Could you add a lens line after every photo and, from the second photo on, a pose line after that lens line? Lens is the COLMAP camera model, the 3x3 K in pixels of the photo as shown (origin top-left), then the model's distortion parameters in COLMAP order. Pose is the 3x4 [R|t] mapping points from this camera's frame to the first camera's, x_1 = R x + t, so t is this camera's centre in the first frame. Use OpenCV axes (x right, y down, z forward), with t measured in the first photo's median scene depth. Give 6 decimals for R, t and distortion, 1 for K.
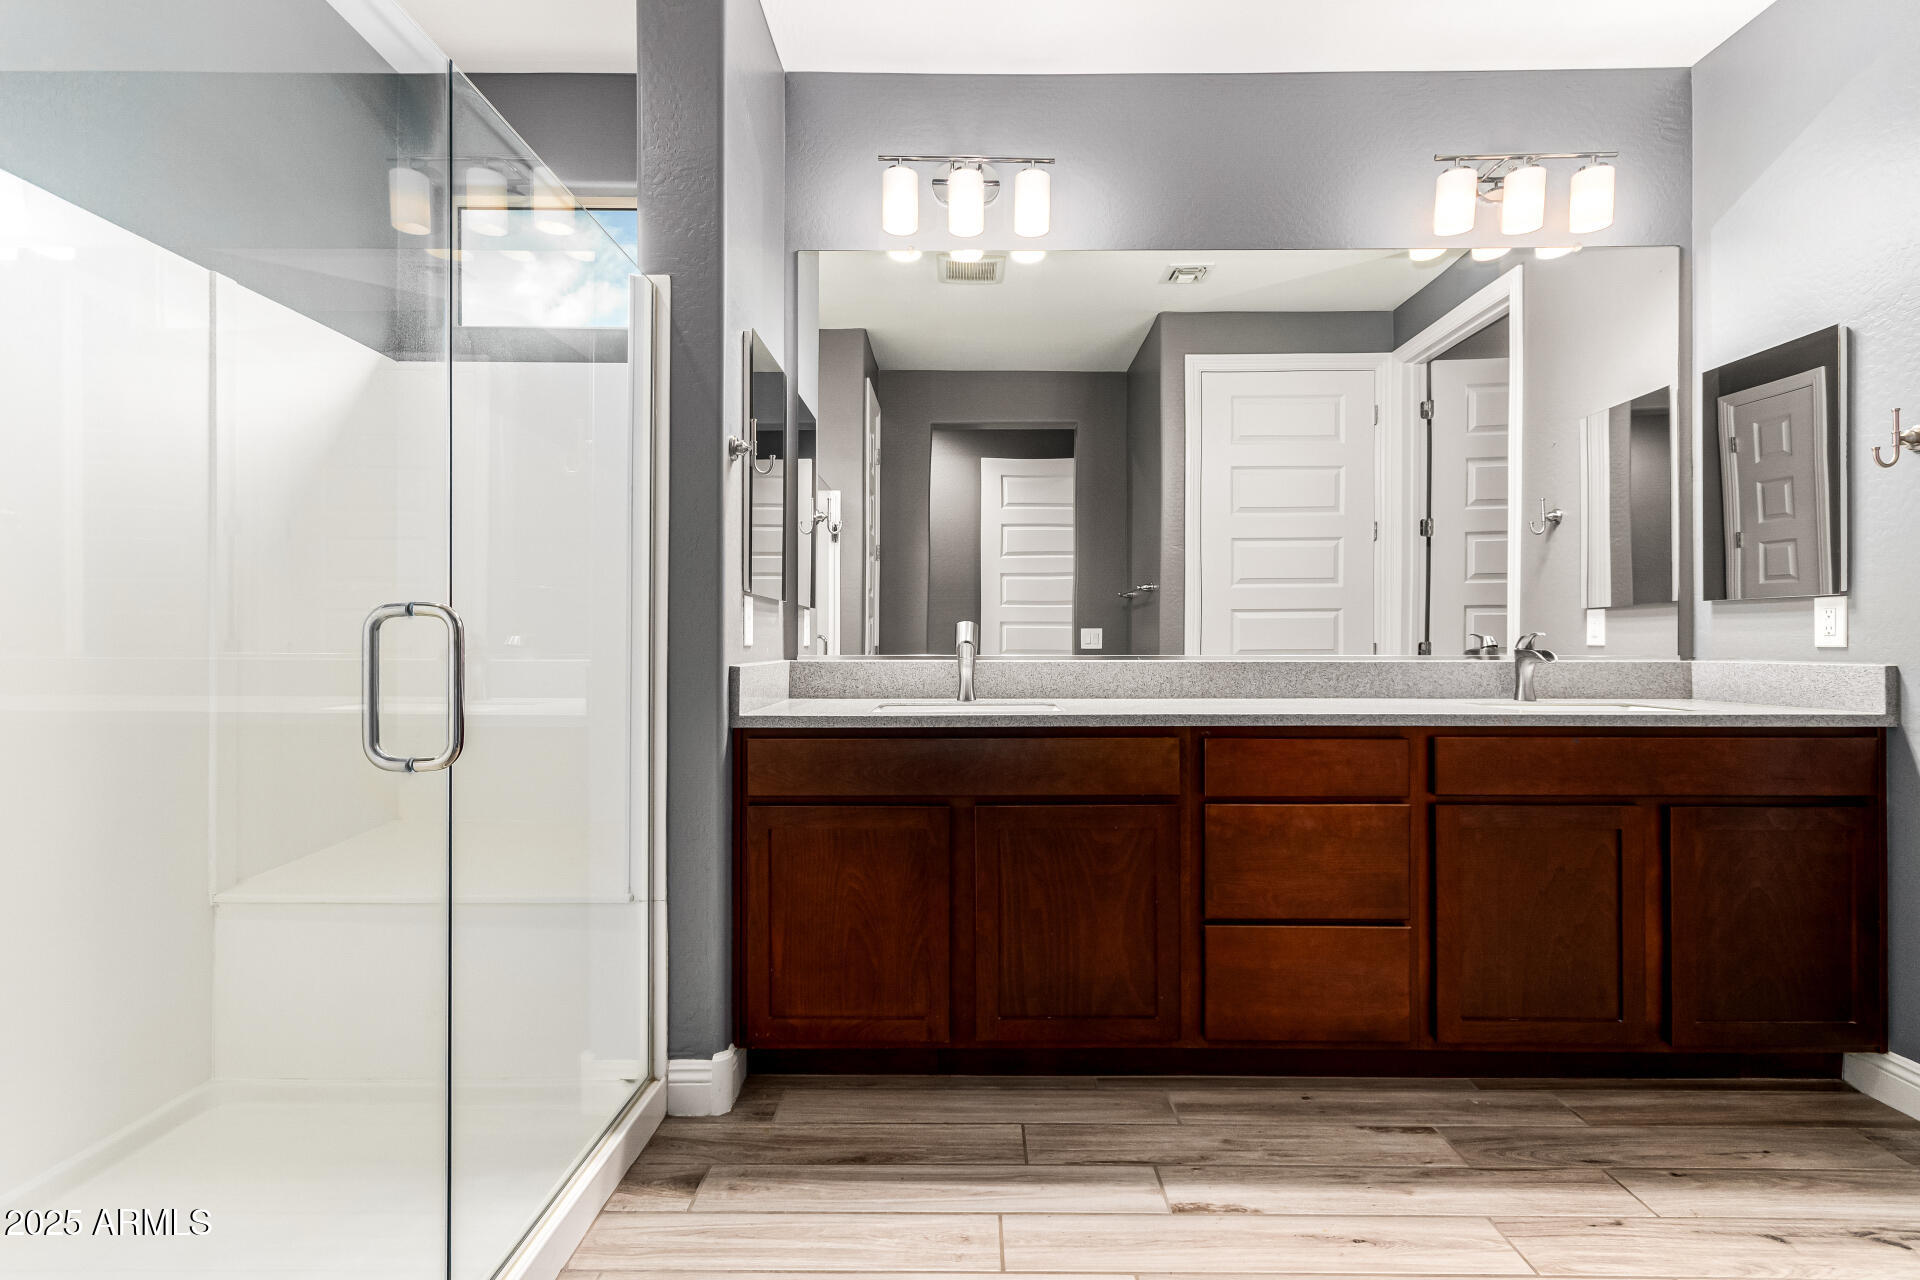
lens RADIAL K [[886.1, 0, 966.5], [0, 886.1, 643.4], [0, 0, 1]] dist [0.008510, -0.000578]
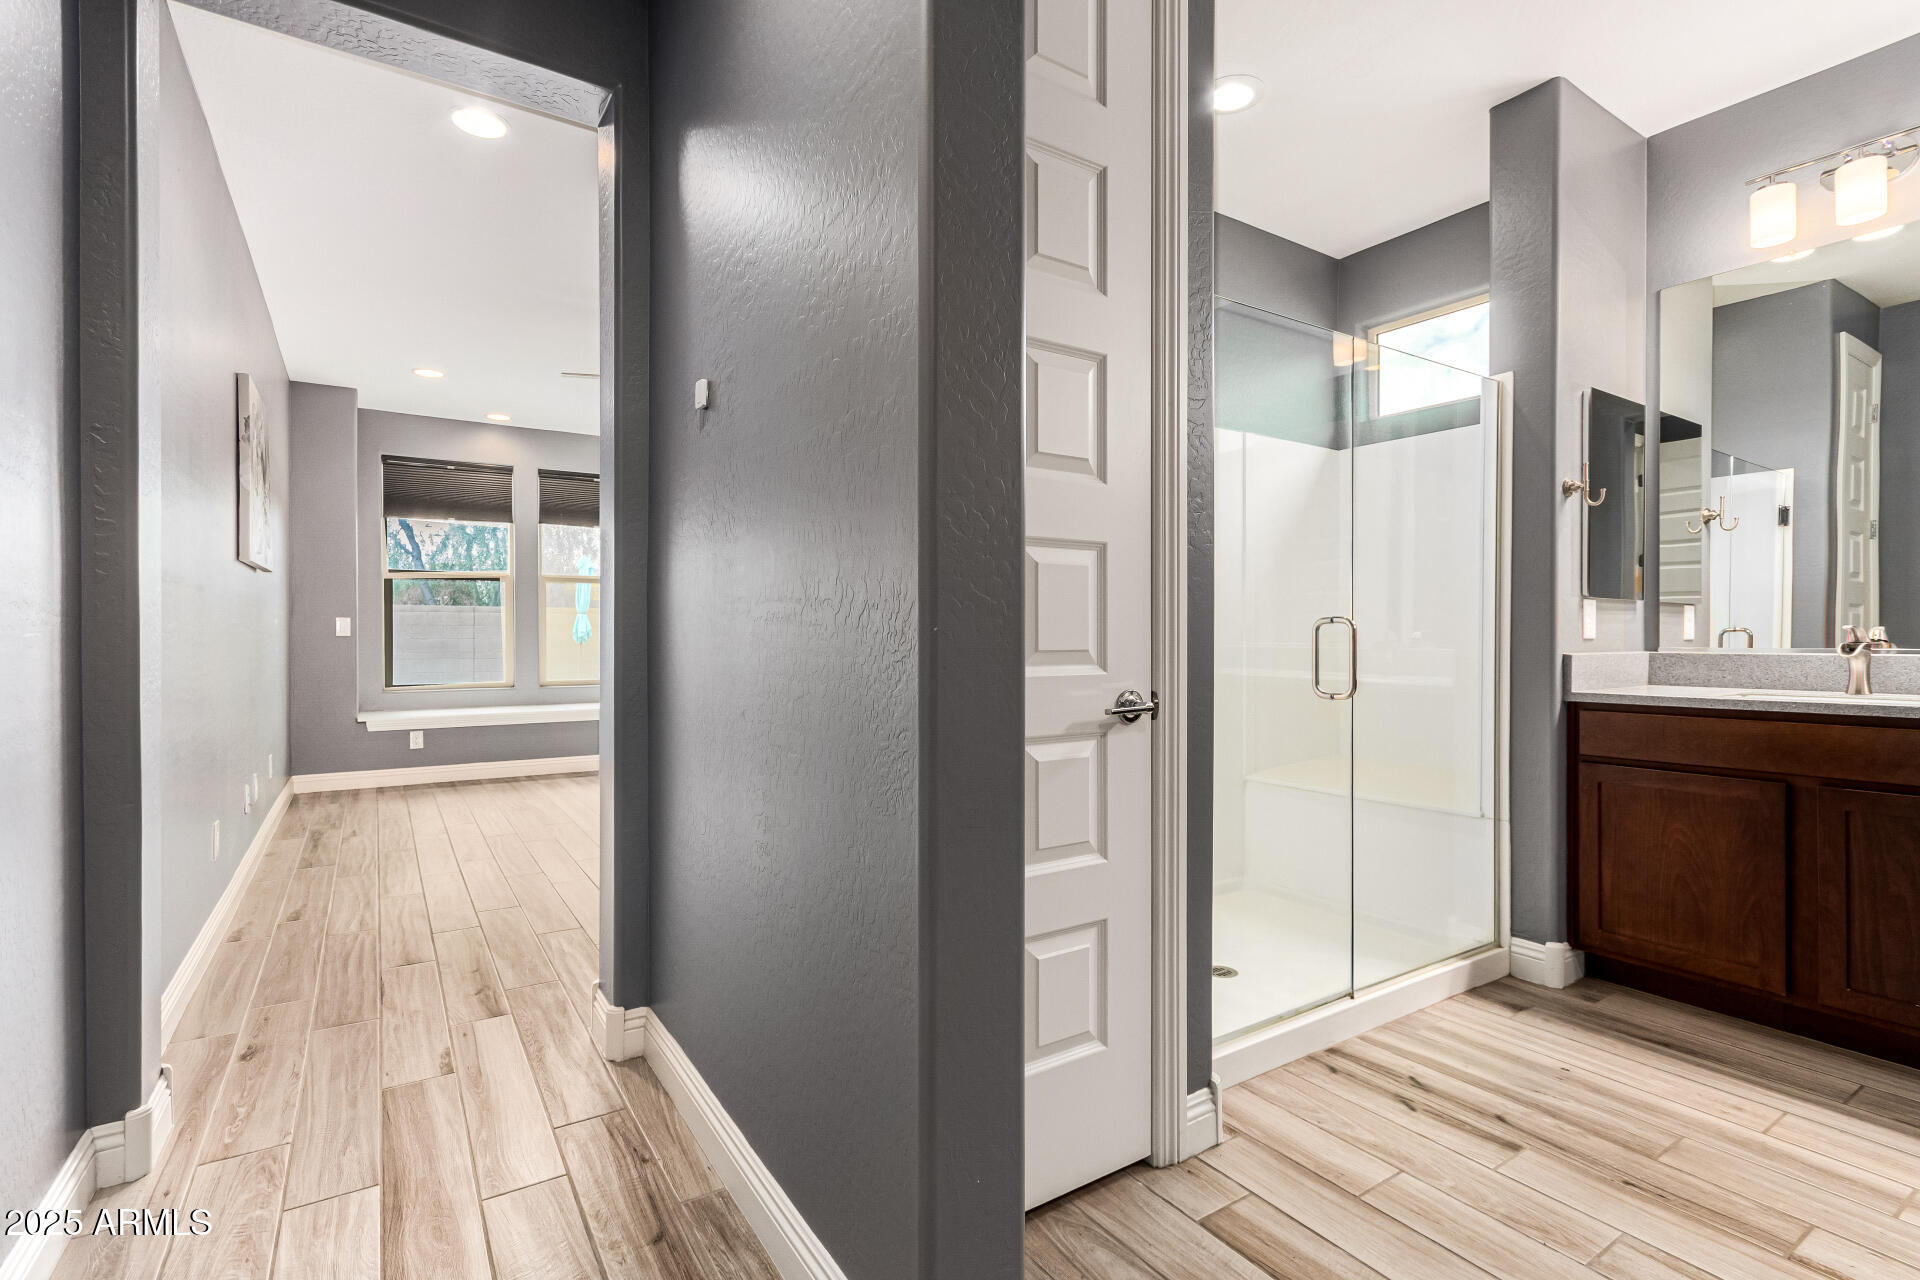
lens RADIAL K [[886.1, 0, 961.5], [0, 886.1, 641.0], [0, 0, 1]] dist [0.008510, -0.000578]
pose [[0.549650, 0.002063, -0.835393, 0.346877], [0.001340, 0.999993, 0.003351, 0.000802], [0.835394, -0.002961, 0.549643, -0.473505]]
